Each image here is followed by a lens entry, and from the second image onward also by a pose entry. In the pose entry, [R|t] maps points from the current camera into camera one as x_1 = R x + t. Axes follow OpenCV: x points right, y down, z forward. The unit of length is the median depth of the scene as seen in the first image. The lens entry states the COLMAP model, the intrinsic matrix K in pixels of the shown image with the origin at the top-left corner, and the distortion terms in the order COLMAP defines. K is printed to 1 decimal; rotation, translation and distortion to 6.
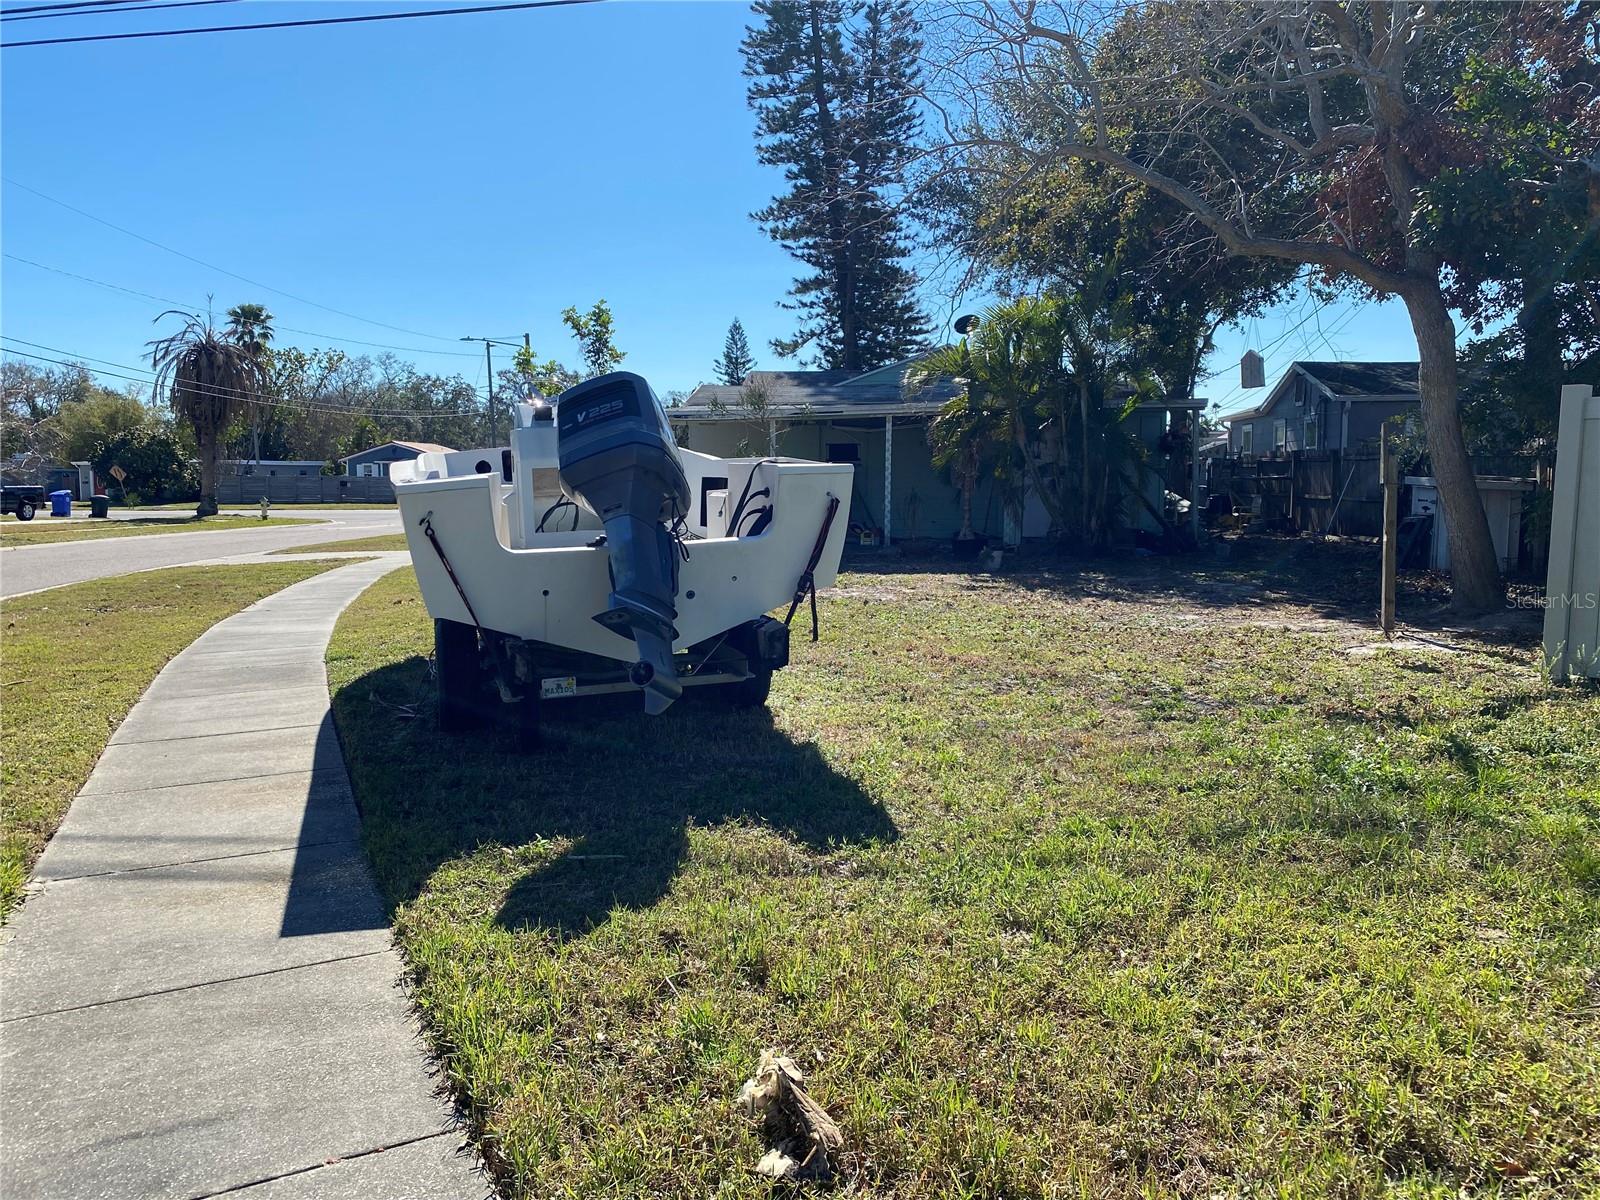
lens RADIAL K [[1284.9, 0, 796.5], [0, 1284.9, 591.3], [0, 0, 1]] dist [0.142908, -0.326537]
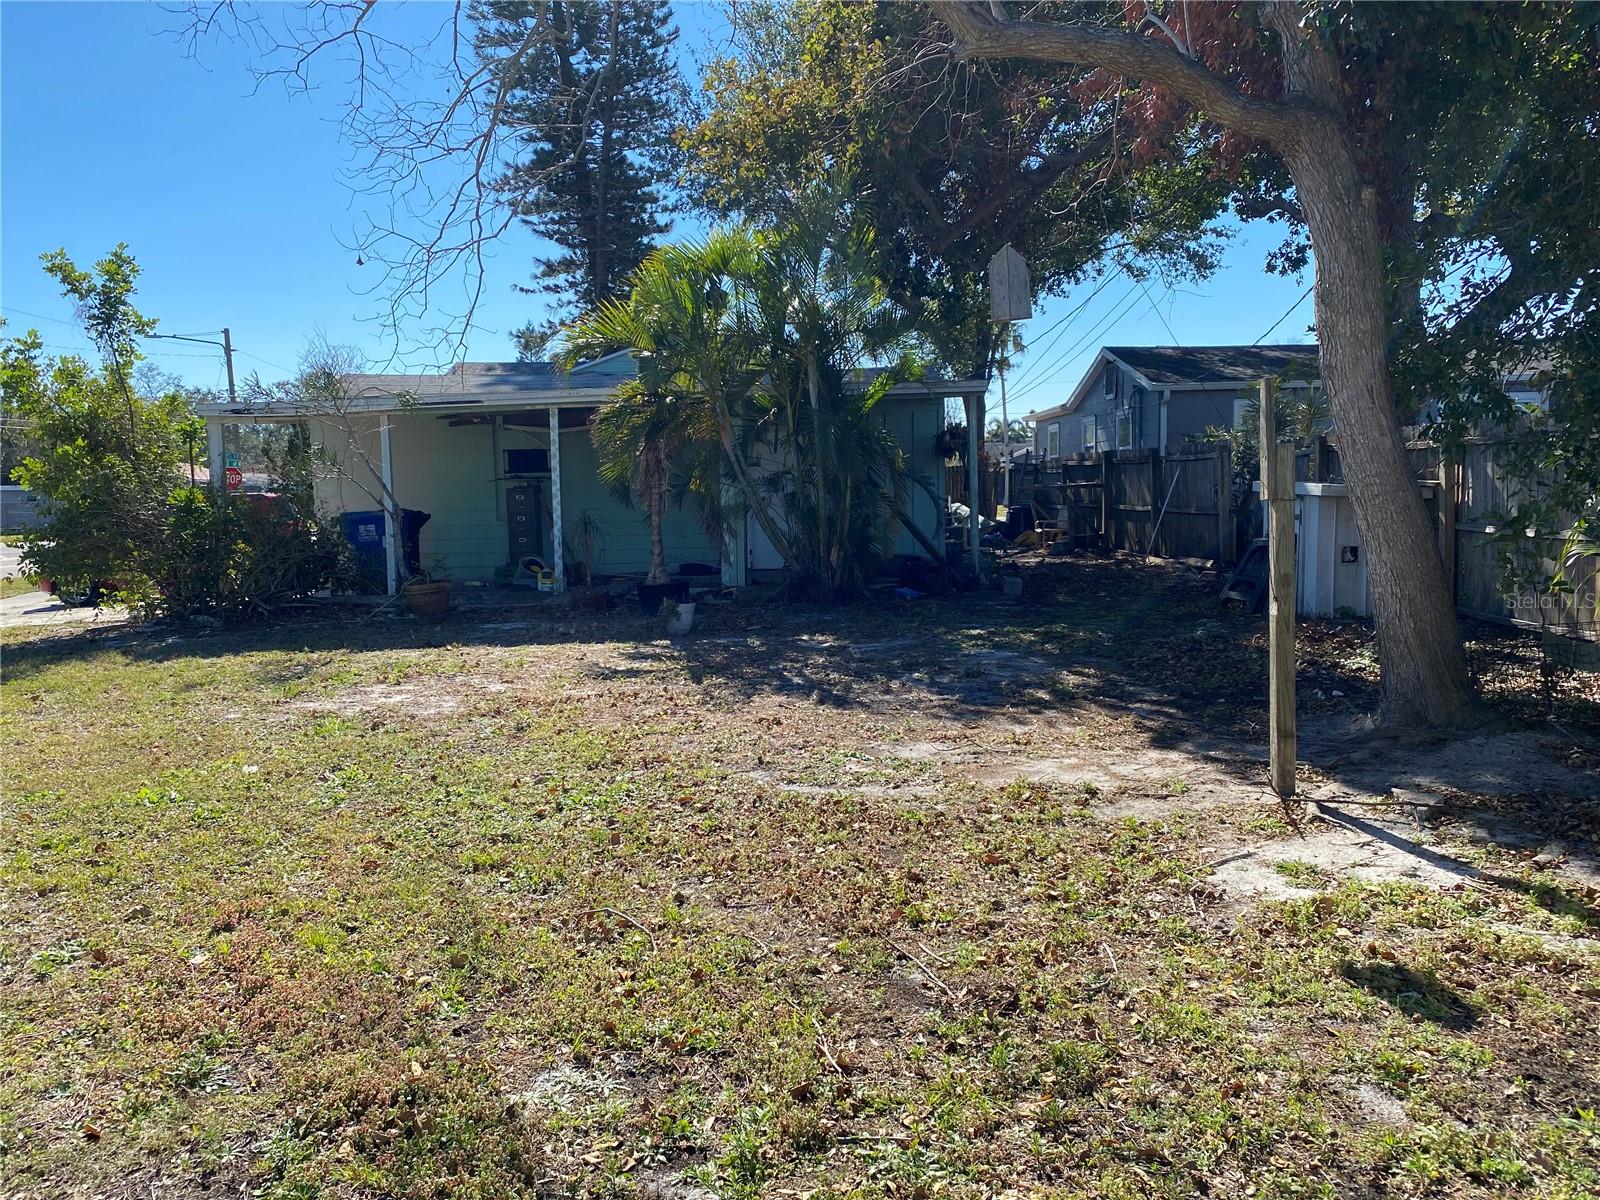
lens RADIAL K [[1233.4, 0, 800.0], [0, 1233.4, 600.0], [0, 0, 1]] dist [0.067172, -0.095804]
pose [[0.992793, -0.031621, 0.115593, 0.085044], [0.031347, 0.999500, 0.004188, -0.020538], [-0.115668, -0.000535, 0.993288, 0.215250]]
